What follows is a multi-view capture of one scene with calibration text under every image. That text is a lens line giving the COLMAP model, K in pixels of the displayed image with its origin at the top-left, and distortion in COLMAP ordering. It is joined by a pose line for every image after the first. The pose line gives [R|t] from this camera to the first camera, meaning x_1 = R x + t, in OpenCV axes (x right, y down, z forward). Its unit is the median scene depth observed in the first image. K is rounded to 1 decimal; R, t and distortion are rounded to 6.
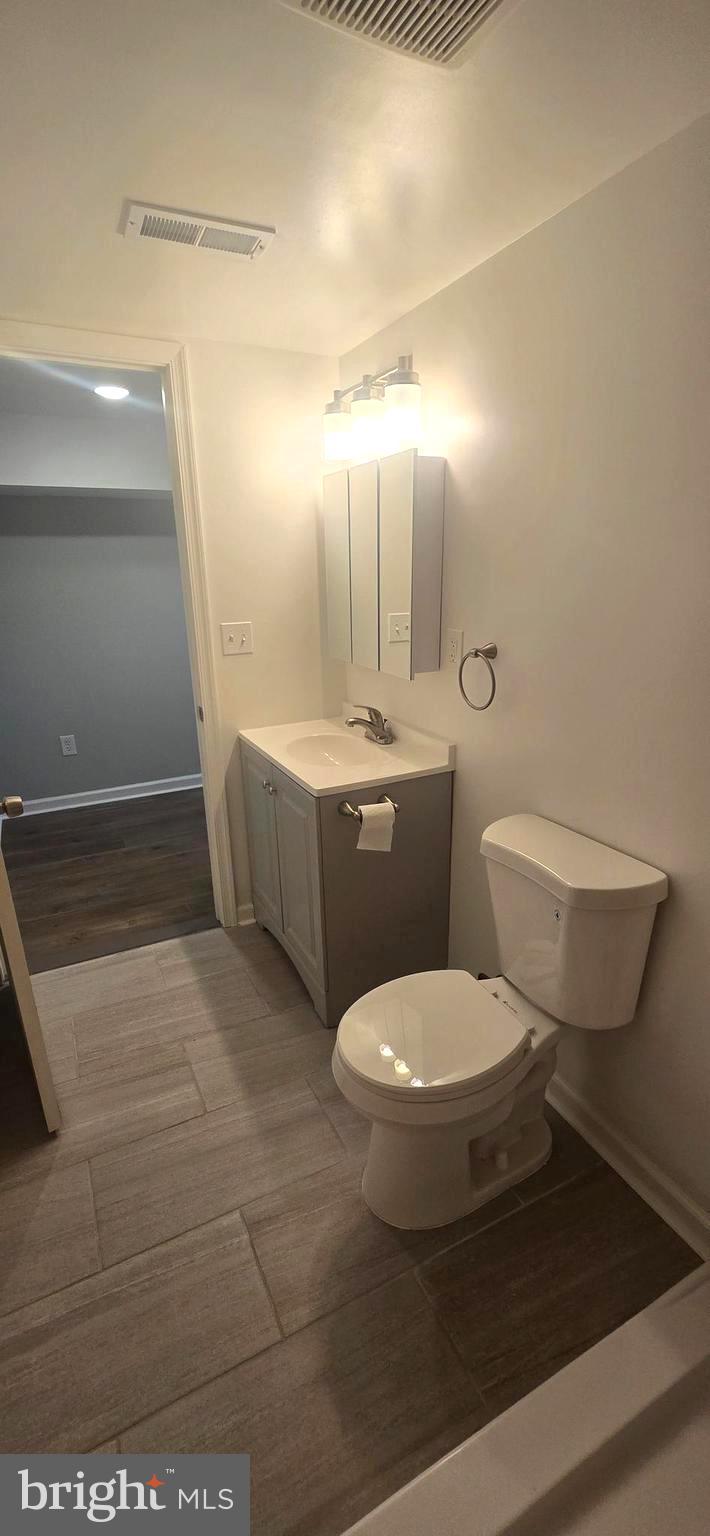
lens RADIAL K [[626.1, 0, 356.5], [0, 626.1, 787.7], [0, 0, 1]] dist [-0.000862, -0.000513]
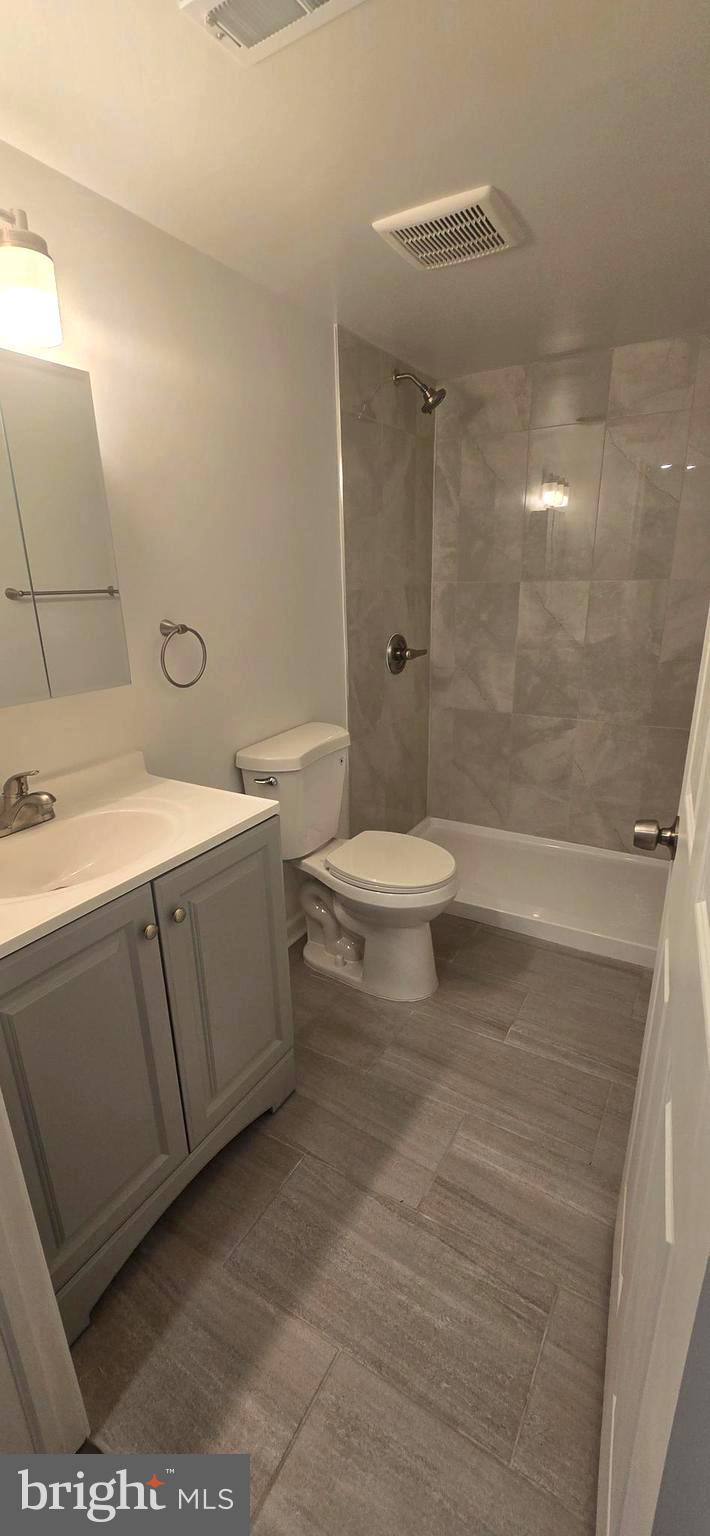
lens RADIAL K [[626.1, 0, 356.5], [0, 626.1, 787.7], [0, 0, 1]] dist [-0.000862, -0.000513]
pose [[-0.536142, -0.242655, 0.808499, -0.723363], [0.326031, 0.823941, 0.463492, -0.333195], [-0.778624, 0.512093, -0.362636, 1.118573]]
